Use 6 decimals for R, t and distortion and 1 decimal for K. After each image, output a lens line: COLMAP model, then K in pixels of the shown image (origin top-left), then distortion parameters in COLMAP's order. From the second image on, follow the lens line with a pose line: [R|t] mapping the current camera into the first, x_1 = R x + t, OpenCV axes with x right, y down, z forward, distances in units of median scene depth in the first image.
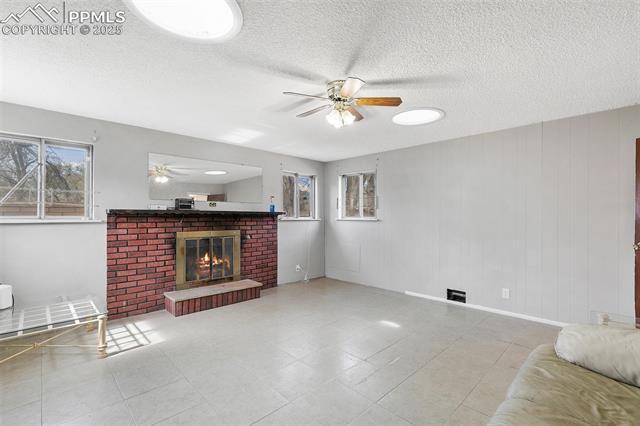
lens RADIAL K [[284.9, 0, 320.7], [0, 284.9, 213.4], [0, 0, 1]] dist [0.006588, -0.001055]
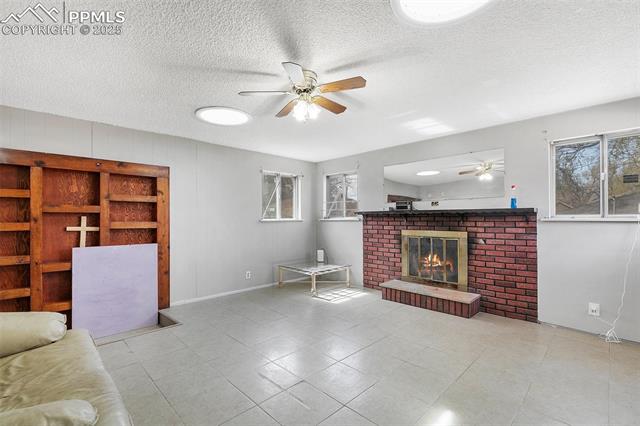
lens RADIAL K [[284.9, 0, 318.9], [0, 284.9, 218.6], [0, 0, 1]] dist [0.006588, -0.001055]
pose [[0.014923, 0.004303, -0.999879, 0.592609], [0.020115, 0.999787, 0.004603, 0.007767], [0.999686, -0.020182, 0.014834, 0.606622]]
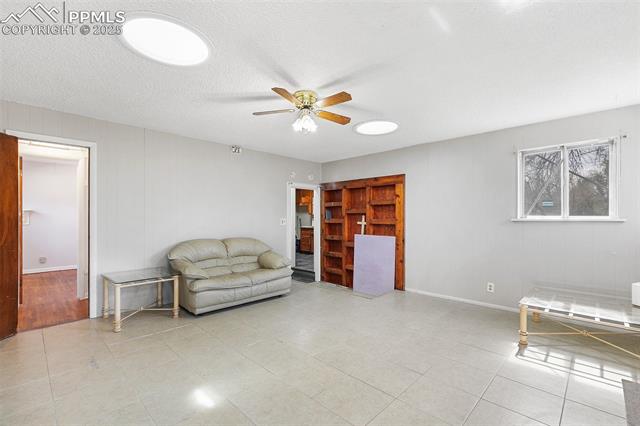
lens RADIAL K [[284.9, 0, 318.0], [0, 284.9, 212.3], [0, 0, 1]] dist [0.006588, -0.001055]
pose [[-0.999454, -0.000046, -0.033053, 0.026708], [0.001282, 0.999192, -0.040168, 0.029654], [0.033028, -0.040188, -0.998646, 1.240646]]
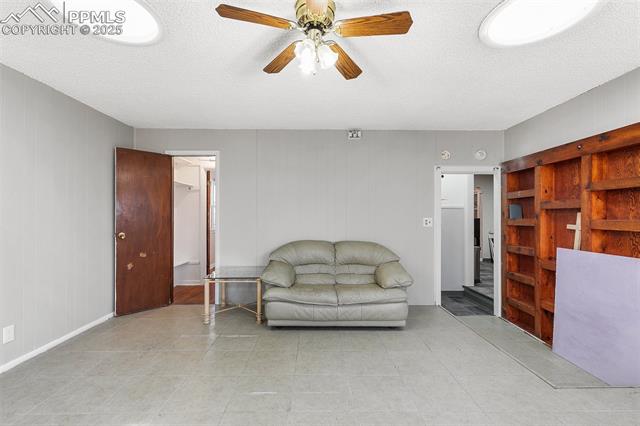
lens RADIAL K [[284.9, 0, 321.4], [0, 284.9, 214.7], [0, 0, 1]] dist [0.006588, -0.001055]
pose [[-0.733017, 0.003779, 0.680200, -0.234464], [-0.014100, 0.999685, -0.020749, 0.019608], [-0.680064, -0.024800, -0.732733, 0.860634]]
